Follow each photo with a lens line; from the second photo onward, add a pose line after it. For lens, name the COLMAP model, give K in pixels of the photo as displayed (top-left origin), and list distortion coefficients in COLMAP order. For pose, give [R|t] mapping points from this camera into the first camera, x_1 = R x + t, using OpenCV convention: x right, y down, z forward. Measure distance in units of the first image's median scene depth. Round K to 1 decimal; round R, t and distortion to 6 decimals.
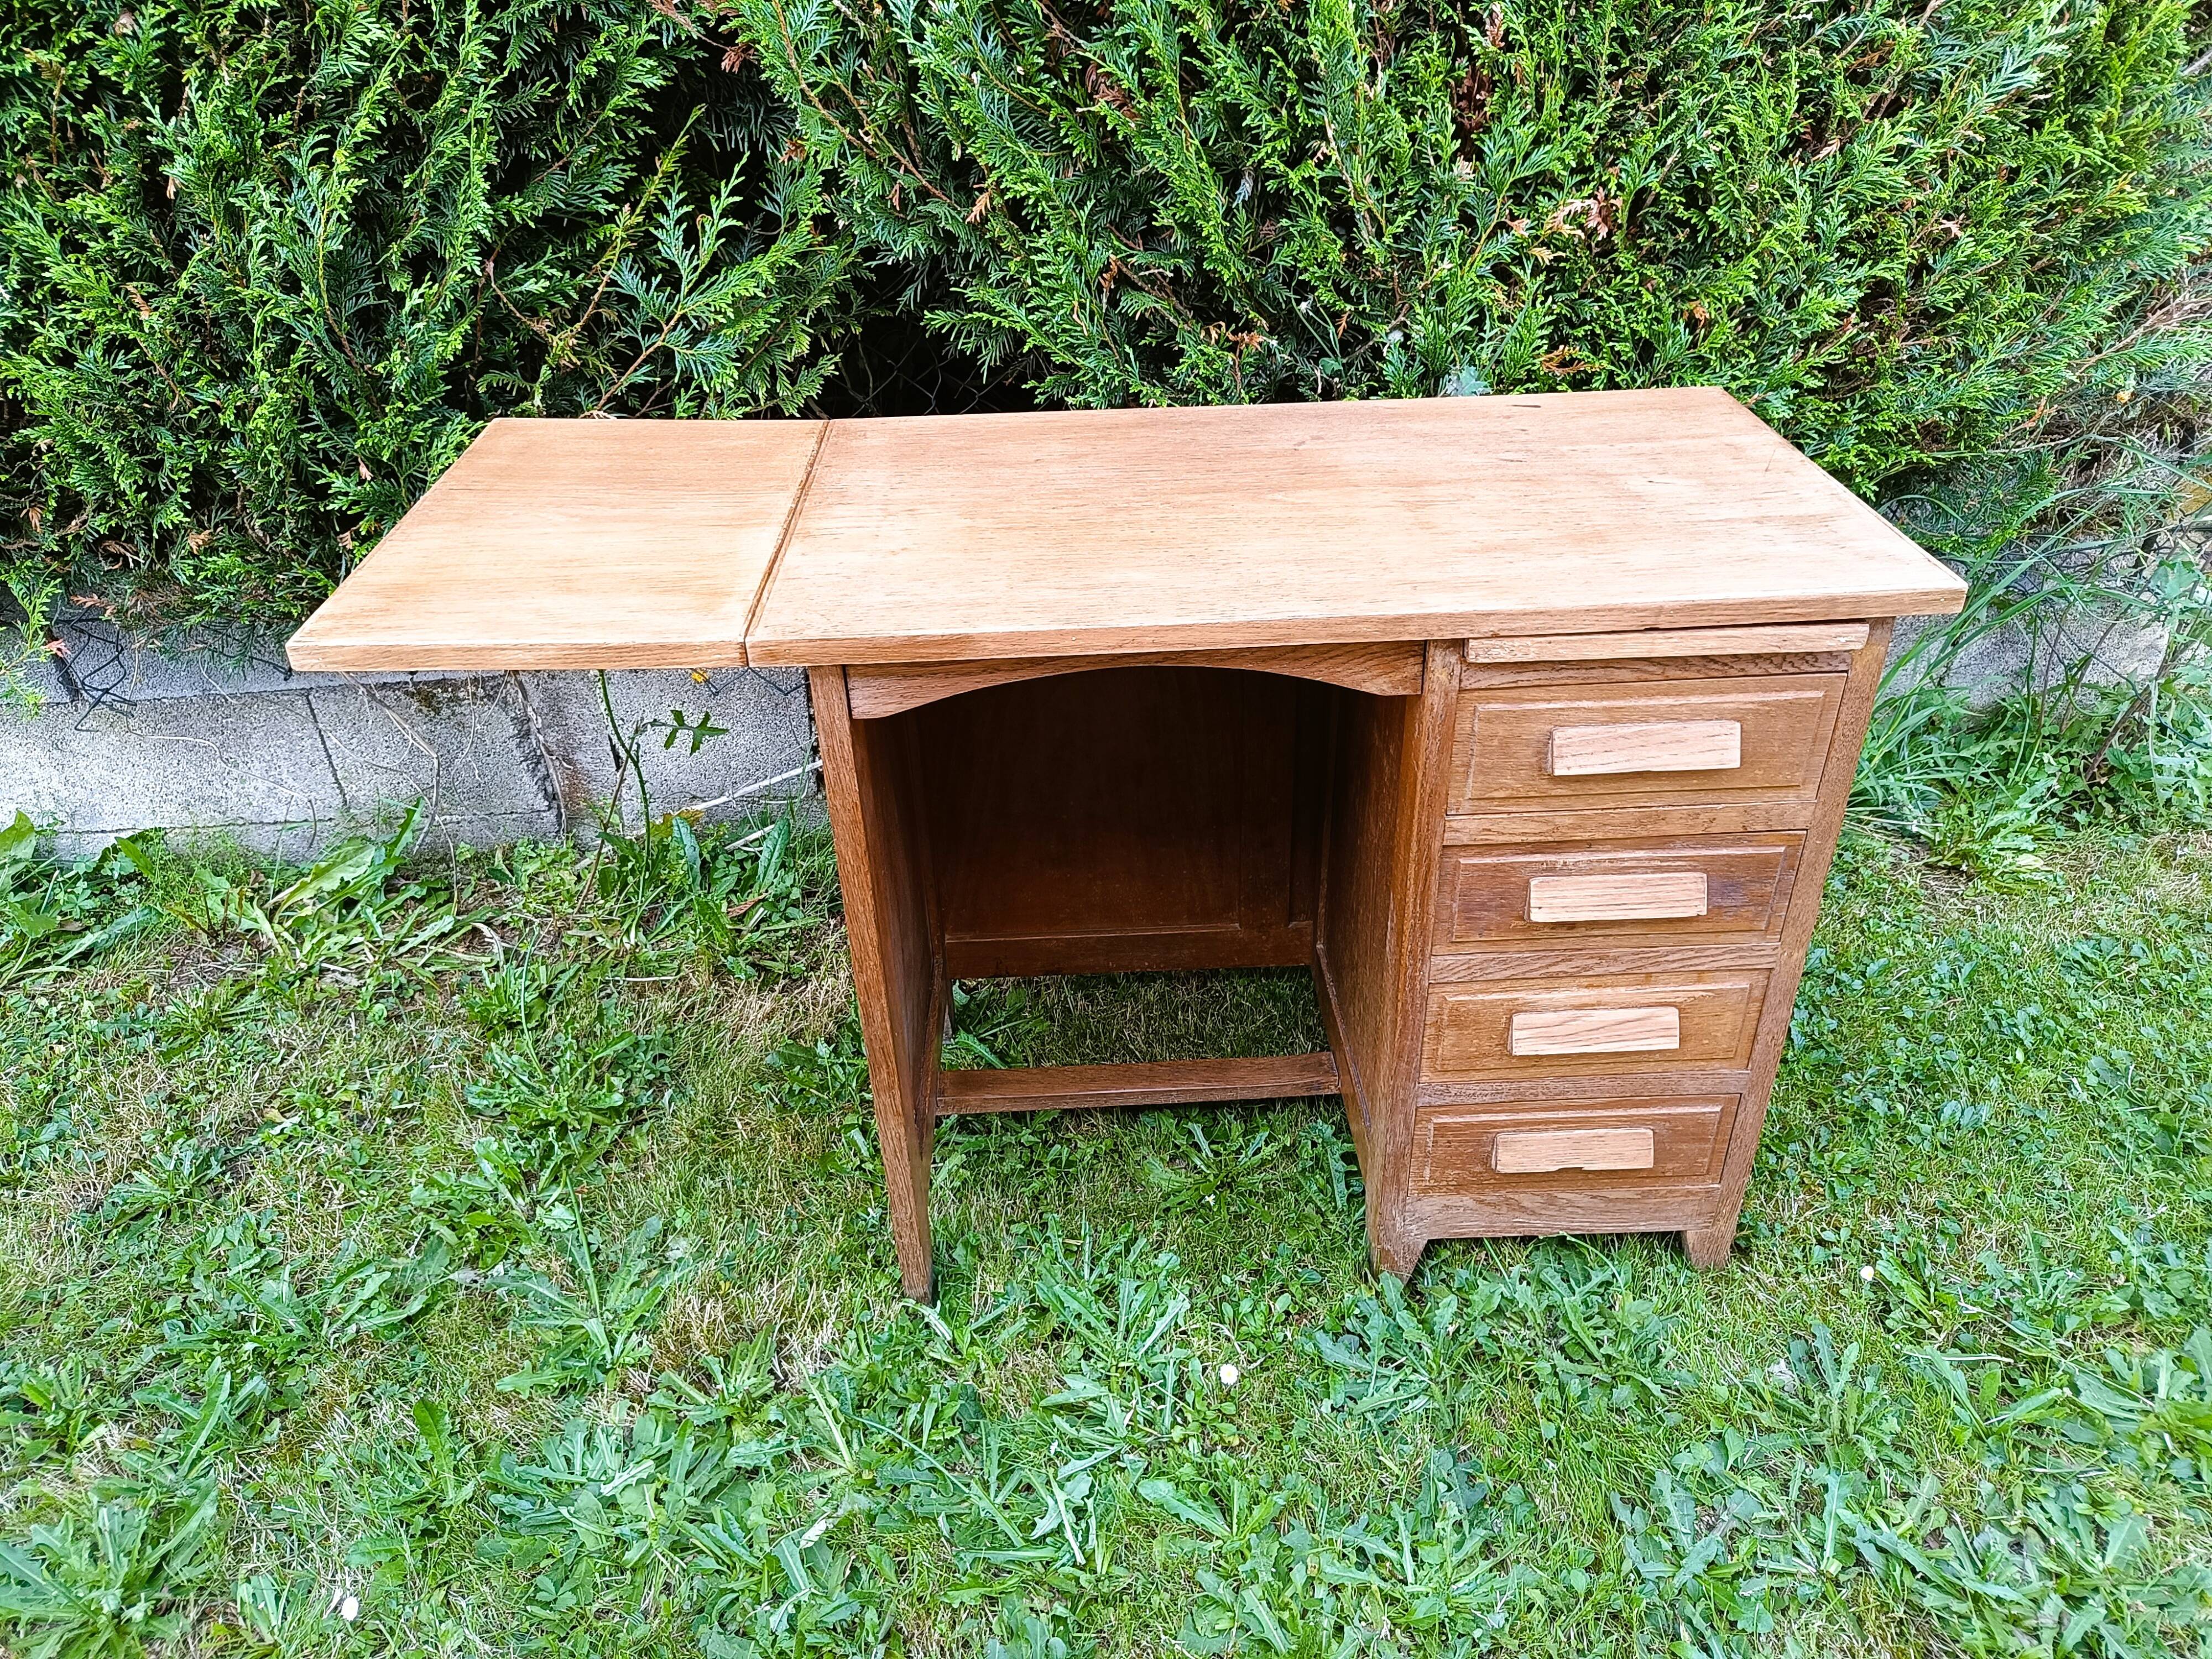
lens RADIAL K [[1539.9, 0, 1105.8], [0, 1539.9, 817.7], [0, 0, 1]] dist [0.017752, -0.025763]
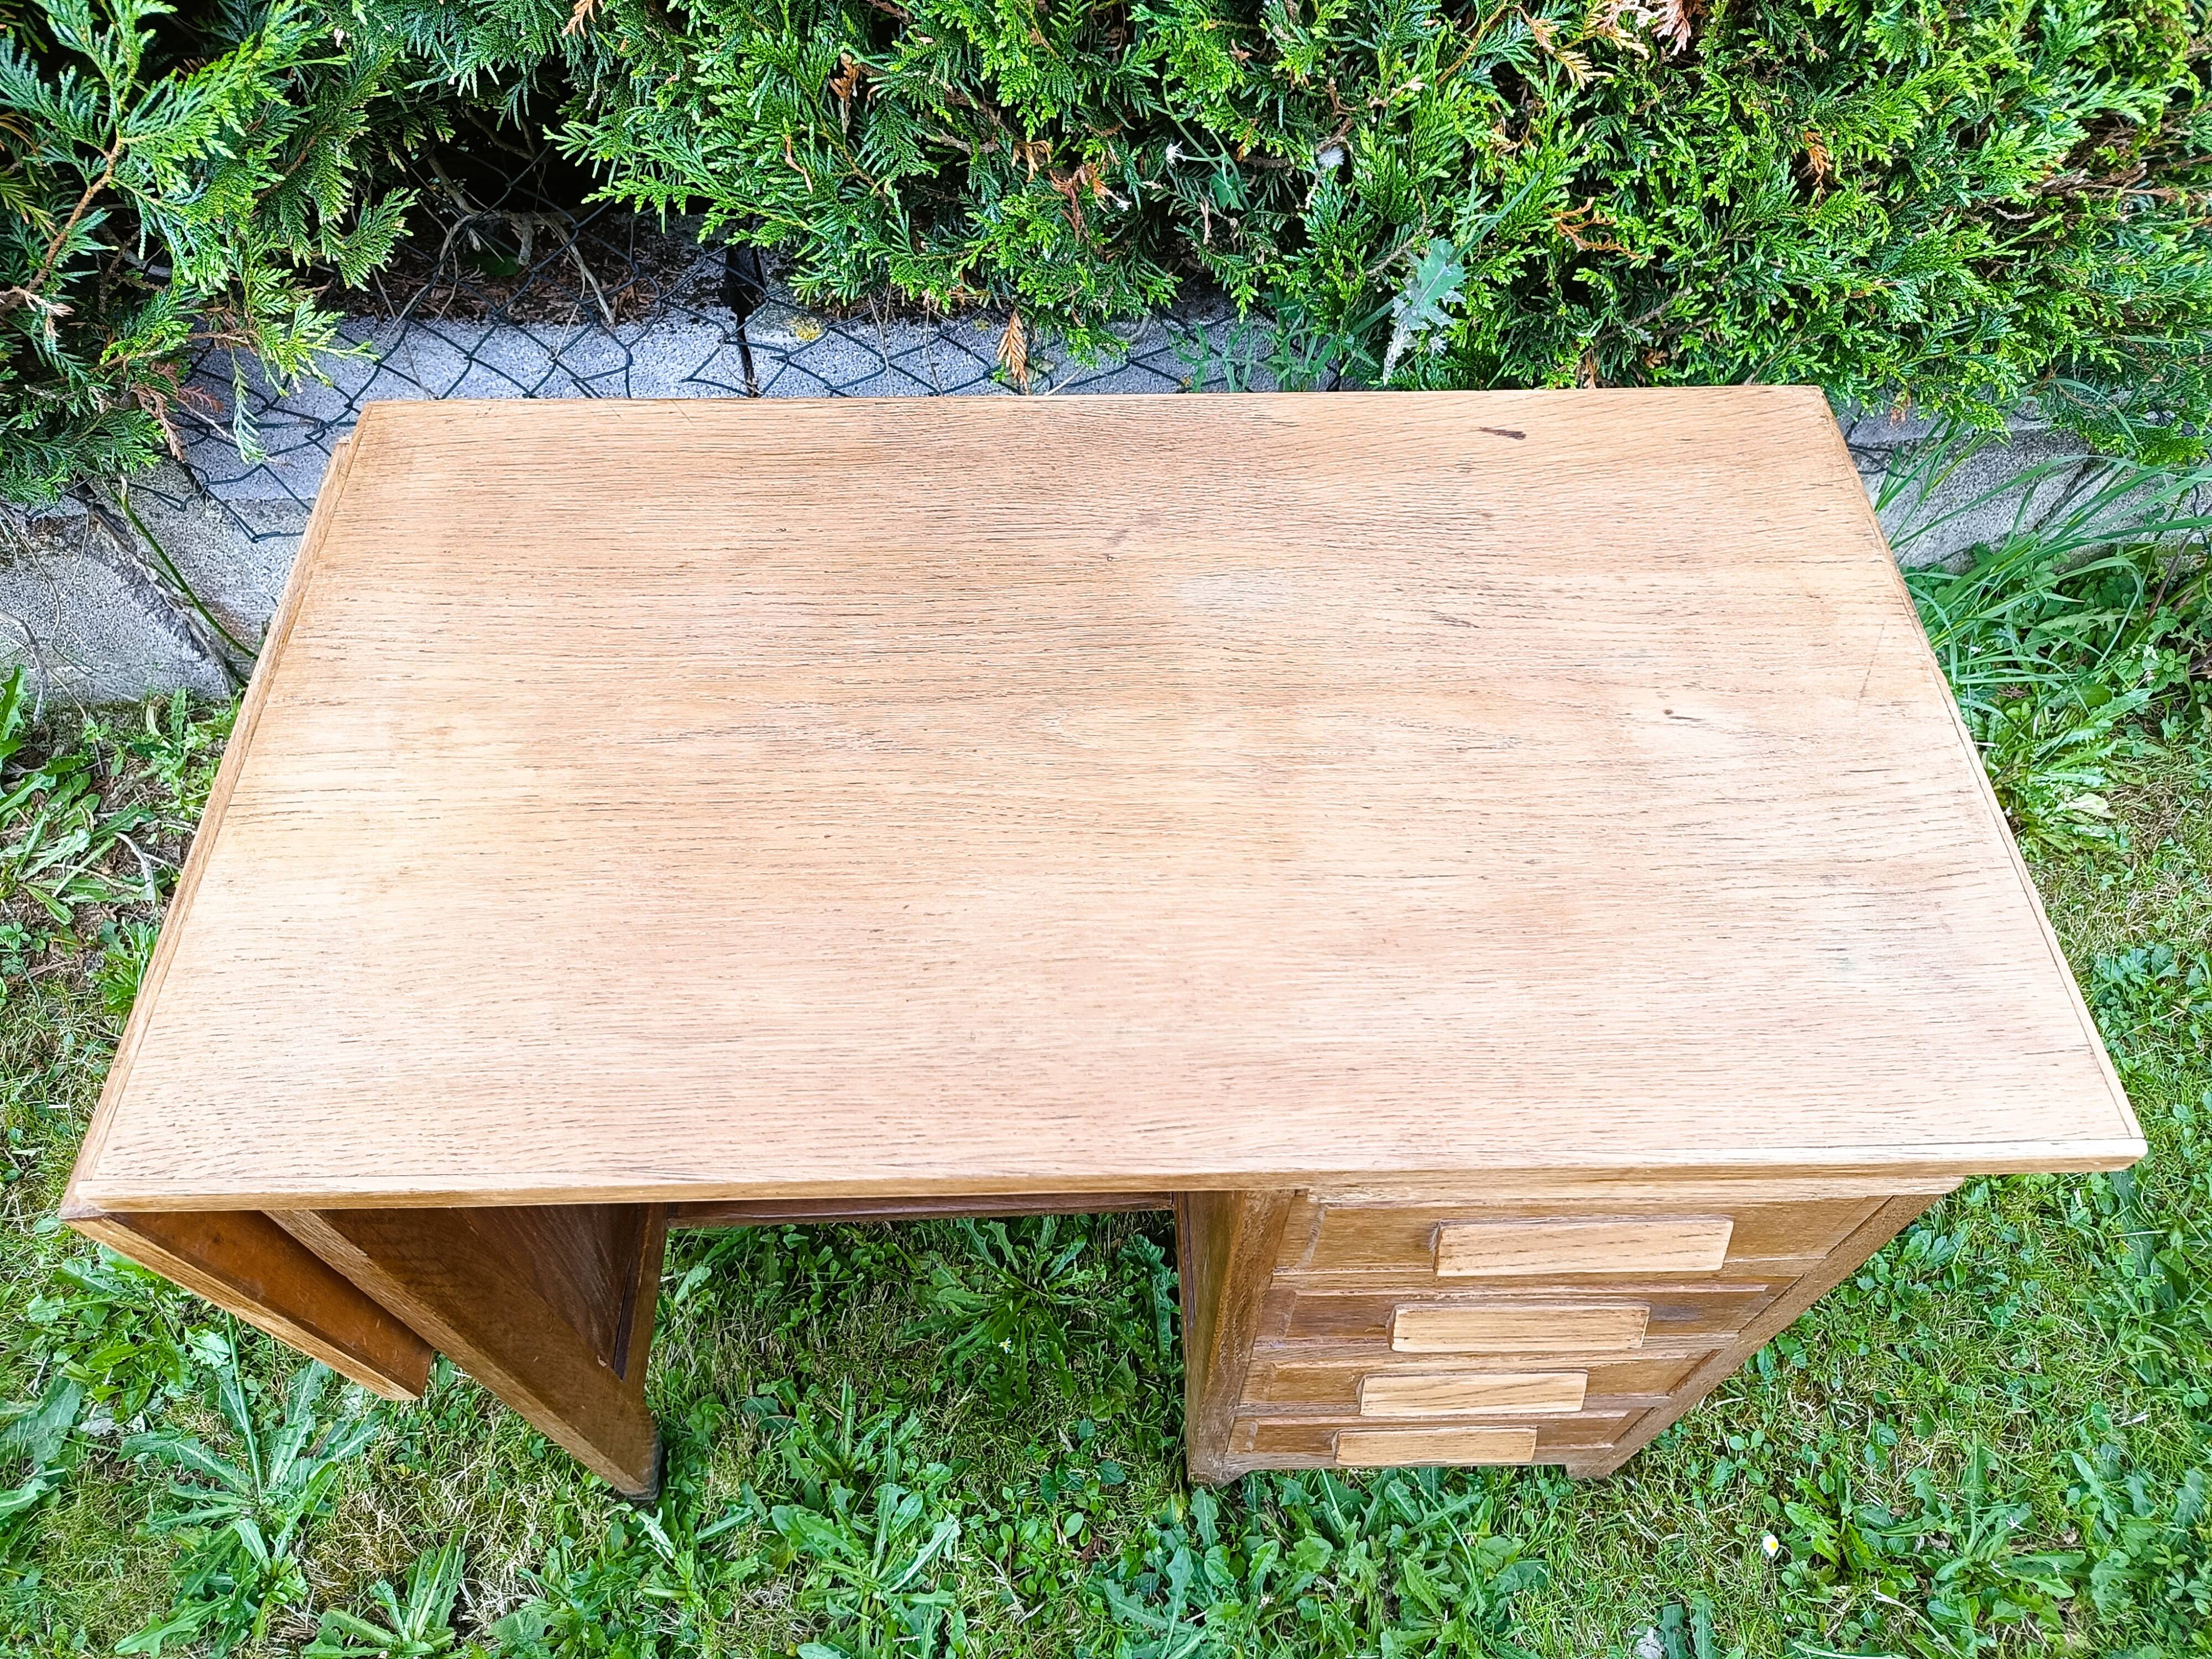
lens RADIAL K [[1539.9, 0, 1105.9], [0, 1539.9, 822.7], [0, 0, 1]] dist [0.017752, -0.025763]
pose [[0.999537, 0.022243, 0.020762, 0.102144], [-0.028607, 0.919427, 0.392220, -0.346386], [-0.010365, -0.392632, 0.919637, 0.364811]]
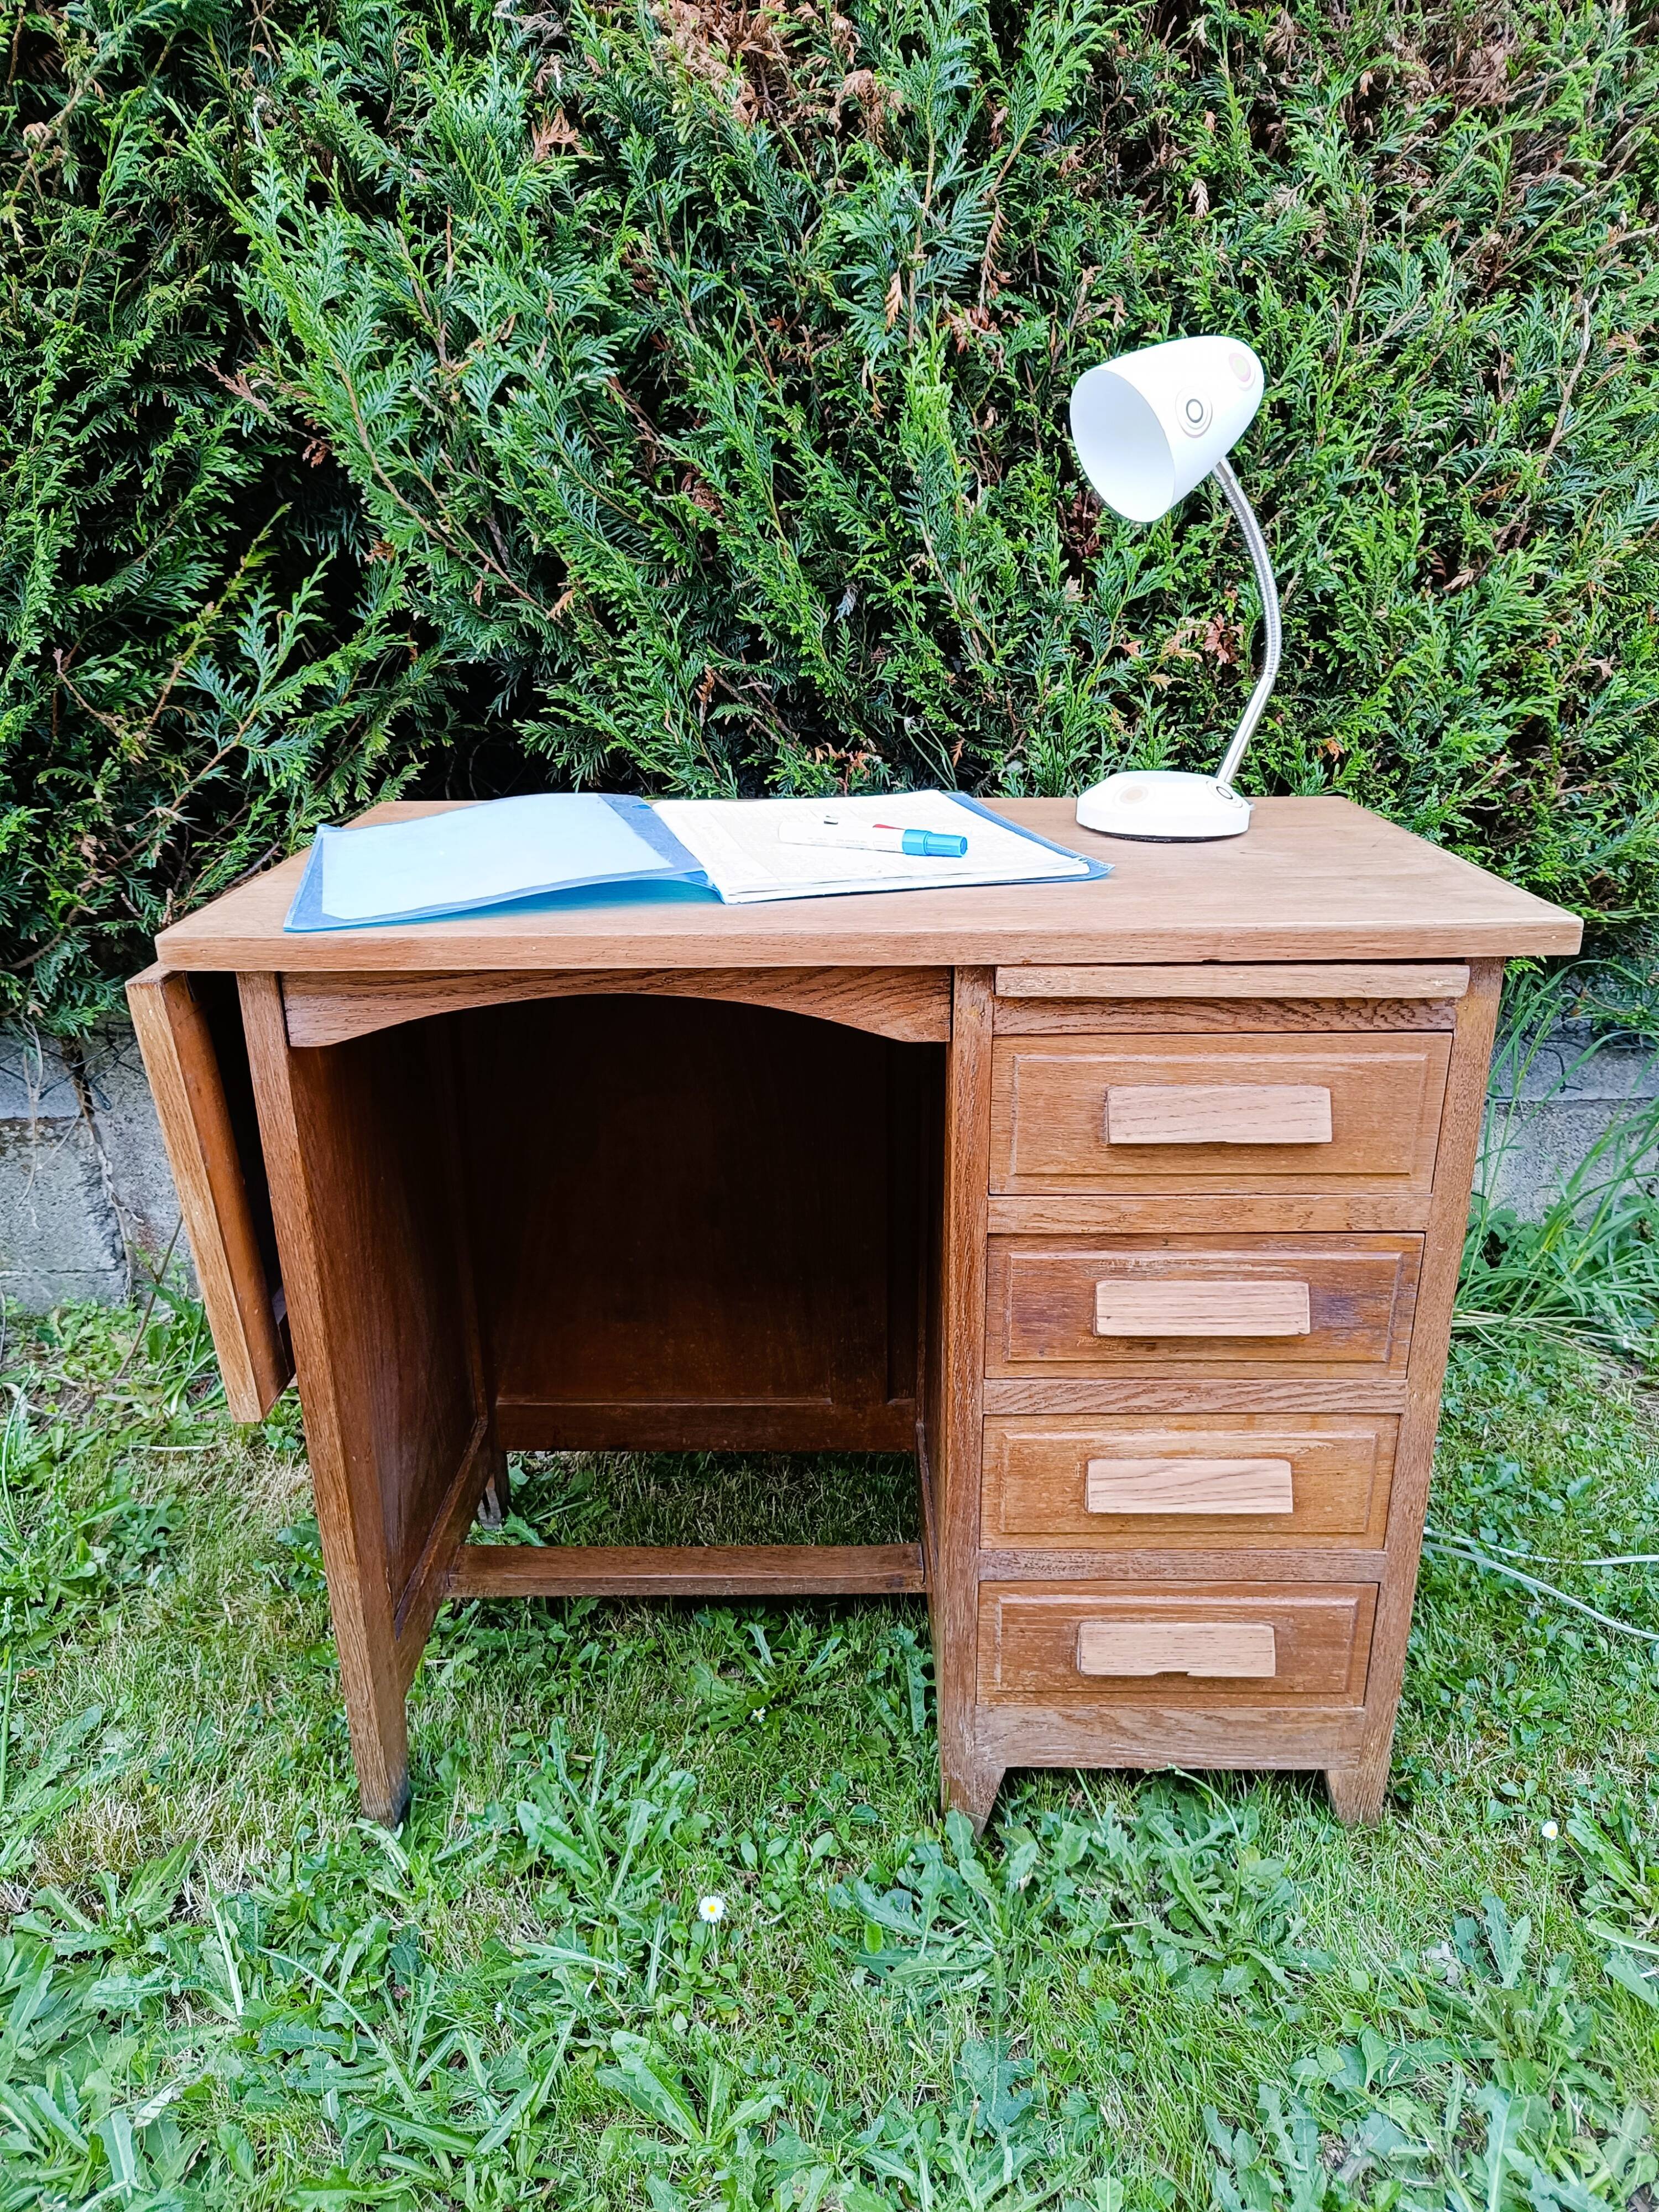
lens RADIAL K [[1539.9, 0, 820.9], [0, 1539.9, 1101.3], [0, 0, 1]] dist [0.017752, -0.025763]
pose [[0.998793, 0.033933, -0.035524, 0.123797], [-0.040571, 0.977512, -0.206940, 0.099611], [0.027703, 0.208131, 0.977708, 0.128355]]
